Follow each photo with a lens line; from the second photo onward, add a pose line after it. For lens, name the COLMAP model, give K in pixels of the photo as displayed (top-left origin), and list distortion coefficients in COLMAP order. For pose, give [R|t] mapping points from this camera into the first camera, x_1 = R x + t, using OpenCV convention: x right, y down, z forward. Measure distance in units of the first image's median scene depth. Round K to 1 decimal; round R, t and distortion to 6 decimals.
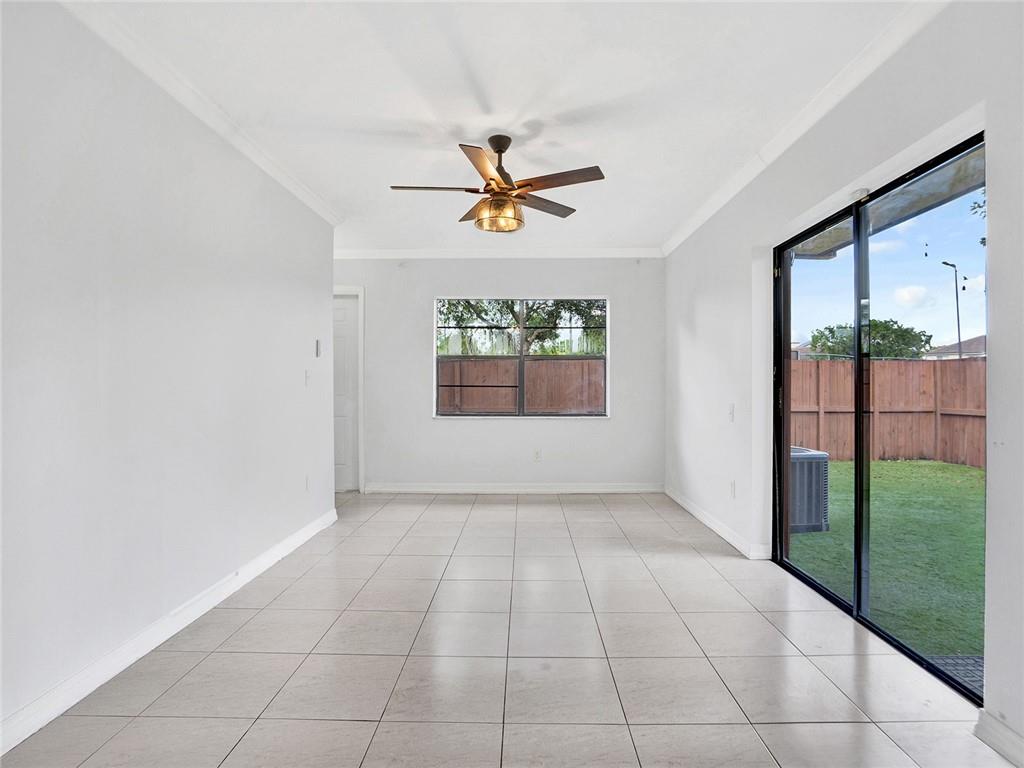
lens RADIAL K [[510.9, 0, 512.0], [0, 510.9, 384.0], [0, 0, 1]] dist [-0.028723, -0.000165]
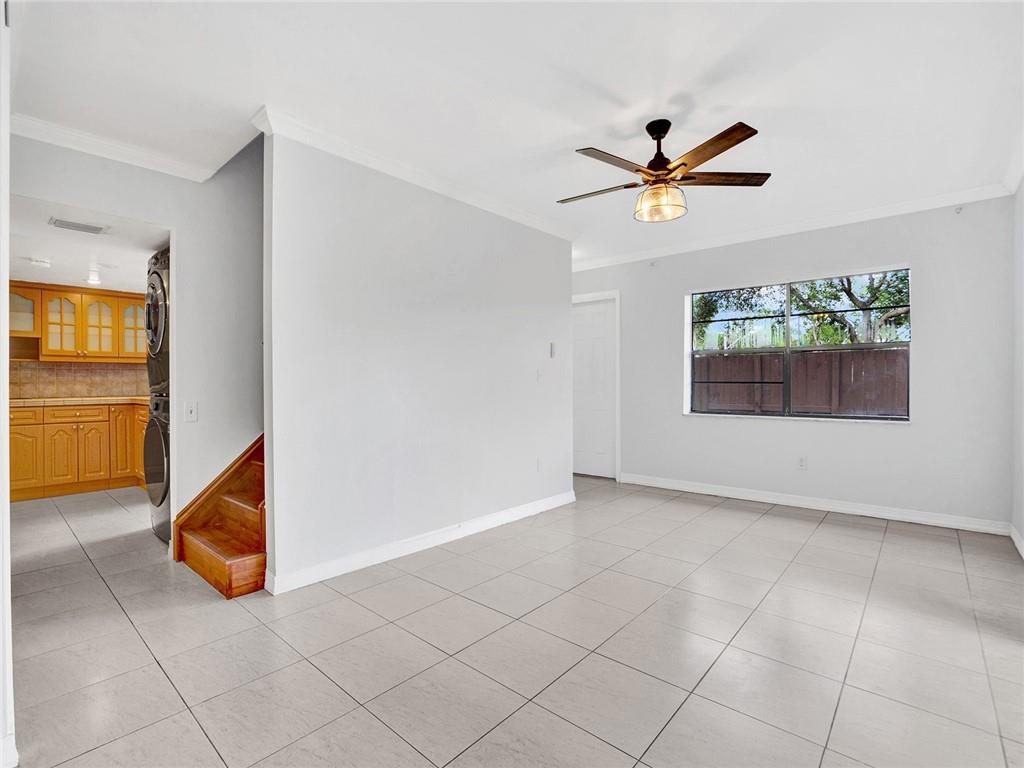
lens RADIAL K [[486.7, 0, 512.0], [0, 486.7, 384.0], [0, 0, 1]] dist [-0.067272, 0.029474]
pose [[0.752602, -0.001070, -0.658475, 0.250920], [0.005299, 0.999976, 0.004432, 0.001430], [0.658455, -0.006825, 0.752589, 0.096010]]
